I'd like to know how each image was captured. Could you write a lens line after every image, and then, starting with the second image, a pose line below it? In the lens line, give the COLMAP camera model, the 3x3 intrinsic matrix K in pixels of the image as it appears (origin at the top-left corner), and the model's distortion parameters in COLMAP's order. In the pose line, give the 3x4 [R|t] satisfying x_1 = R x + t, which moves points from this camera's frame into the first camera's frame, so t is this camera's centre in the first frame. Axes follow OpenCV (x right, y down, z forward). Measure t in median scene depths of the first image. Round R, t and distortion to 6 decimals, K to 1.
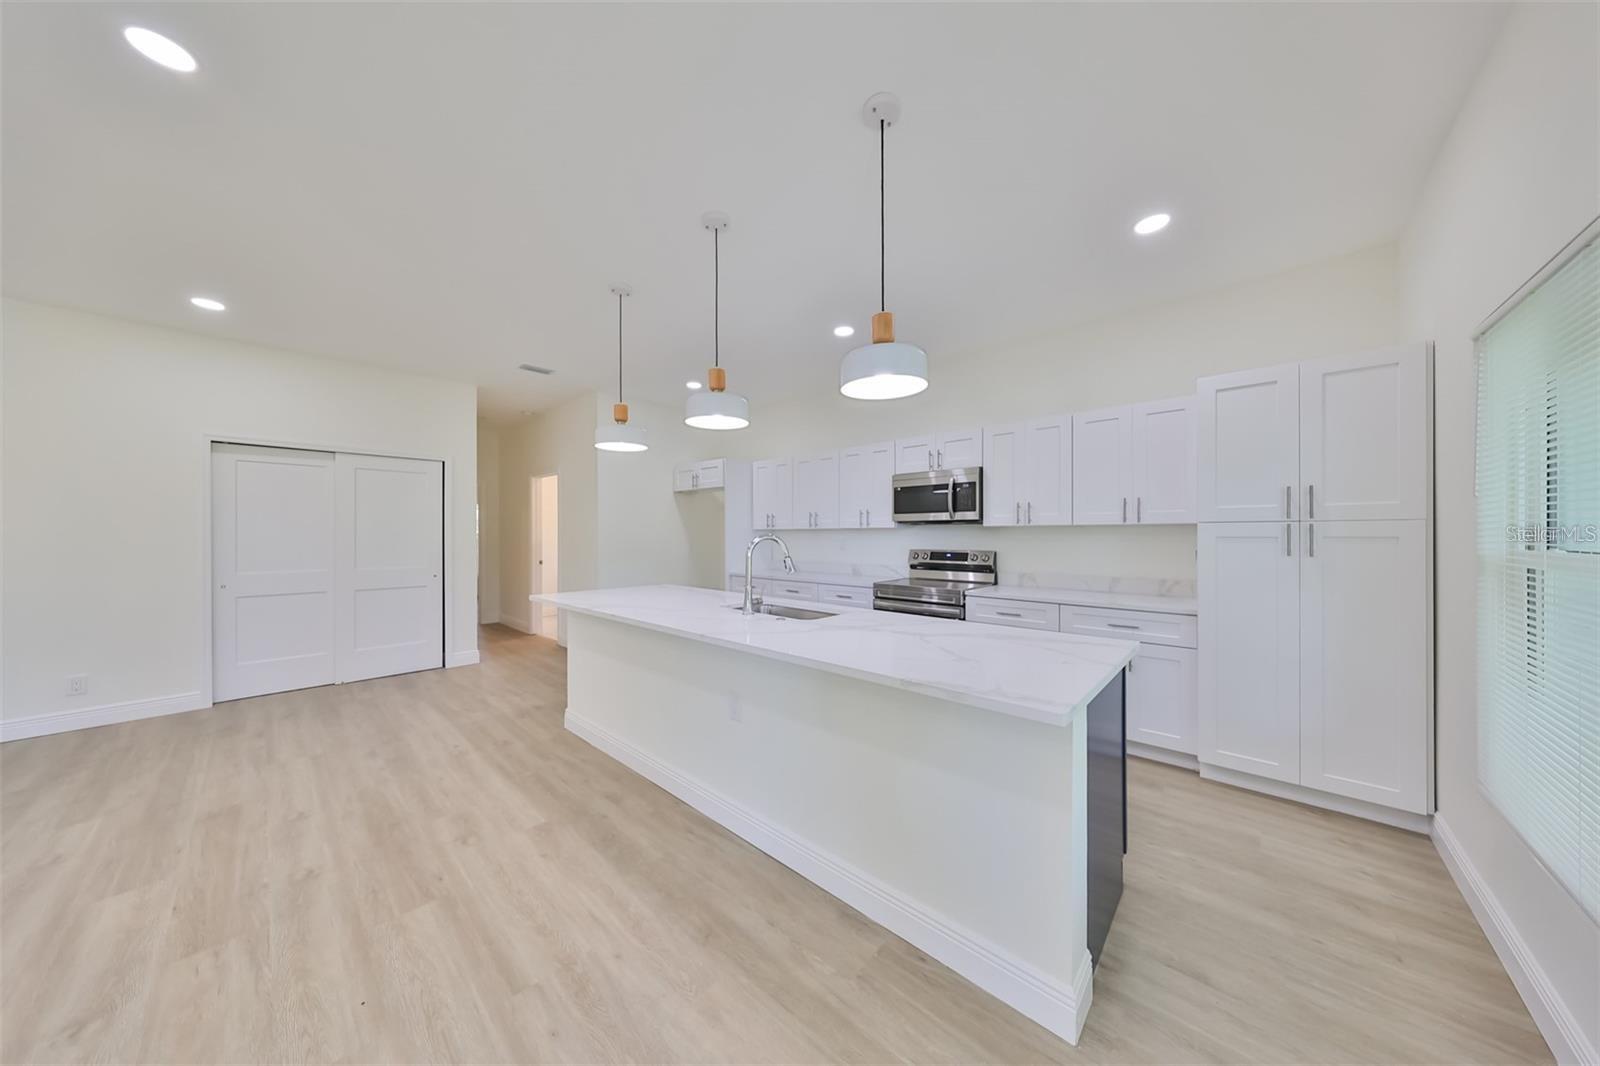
lens RADIAL K [[497.7, 0, 800.3], [0, 497.7, 524.8], [0, 0, 1]] dist [-0.000889, 0.000117]
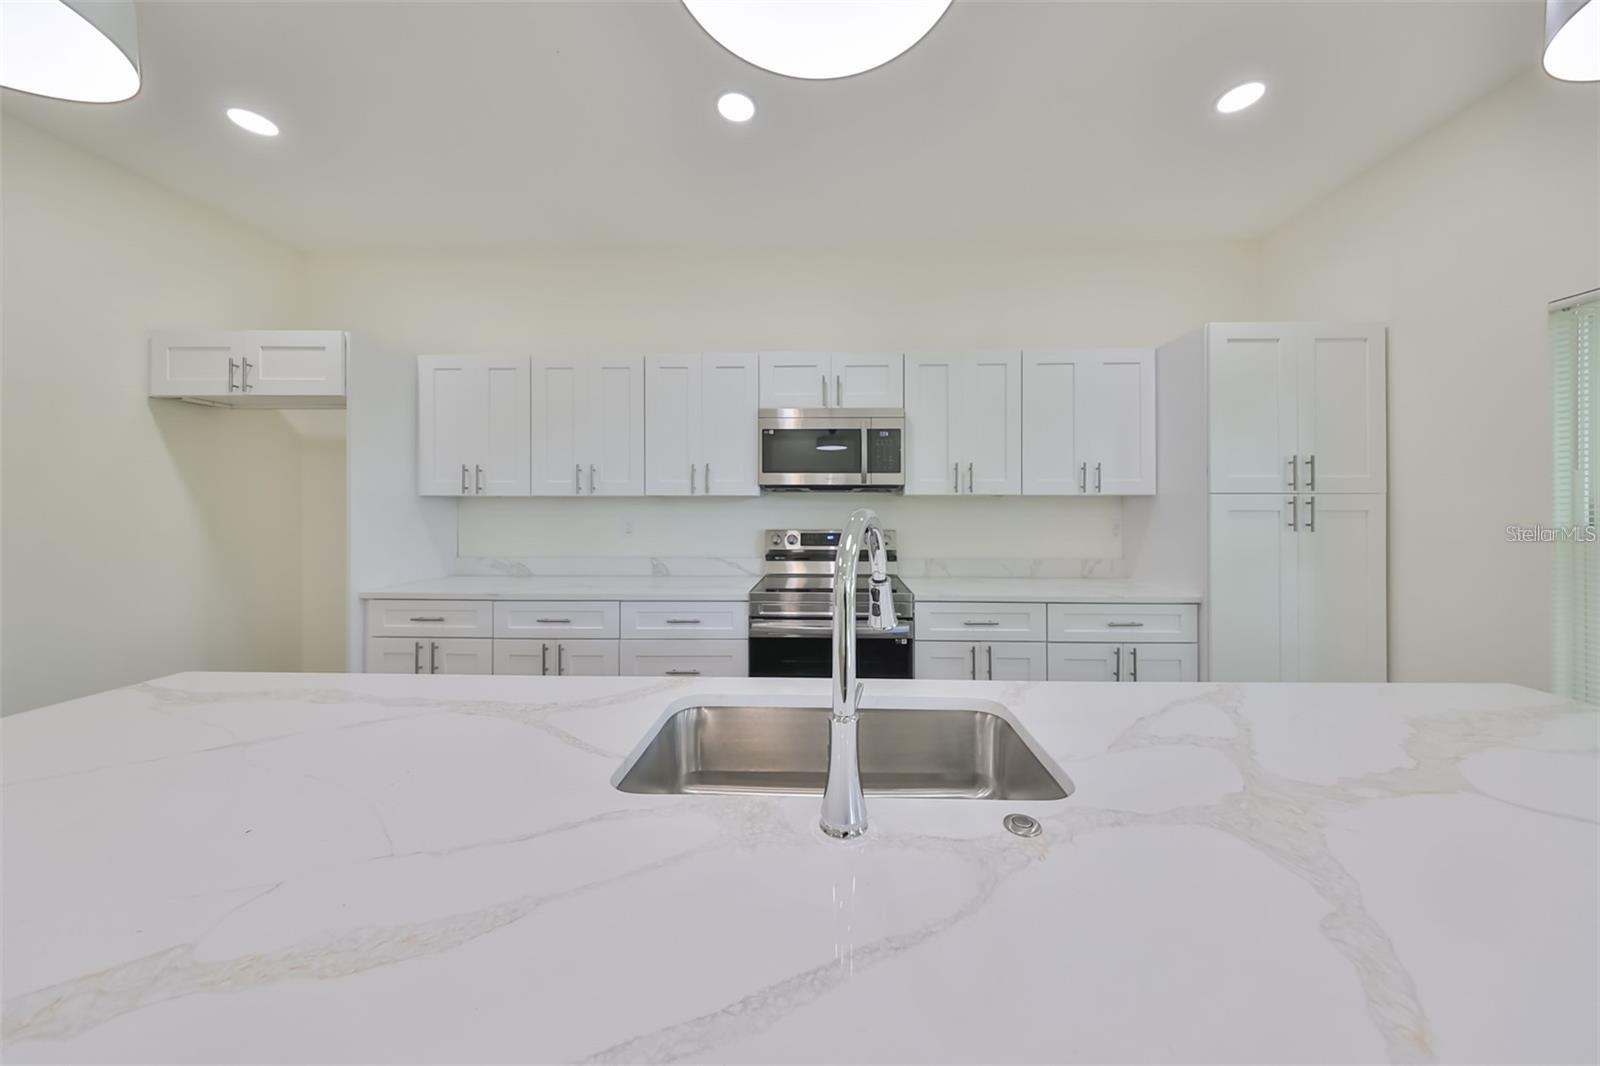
lens RADIAL K [[497.7, 0, 831.0], [0, 497.7, 495.3], [0, 0, 1]] dist [-0.000889, 0.000117]
pose [[0.755175, 0.014929, 0.655353, -0.171286], [-0.015433, 0.999868, -0.004995, 0.008727], [-0.655342, -0.006342, 0.755306, 0.577267]]
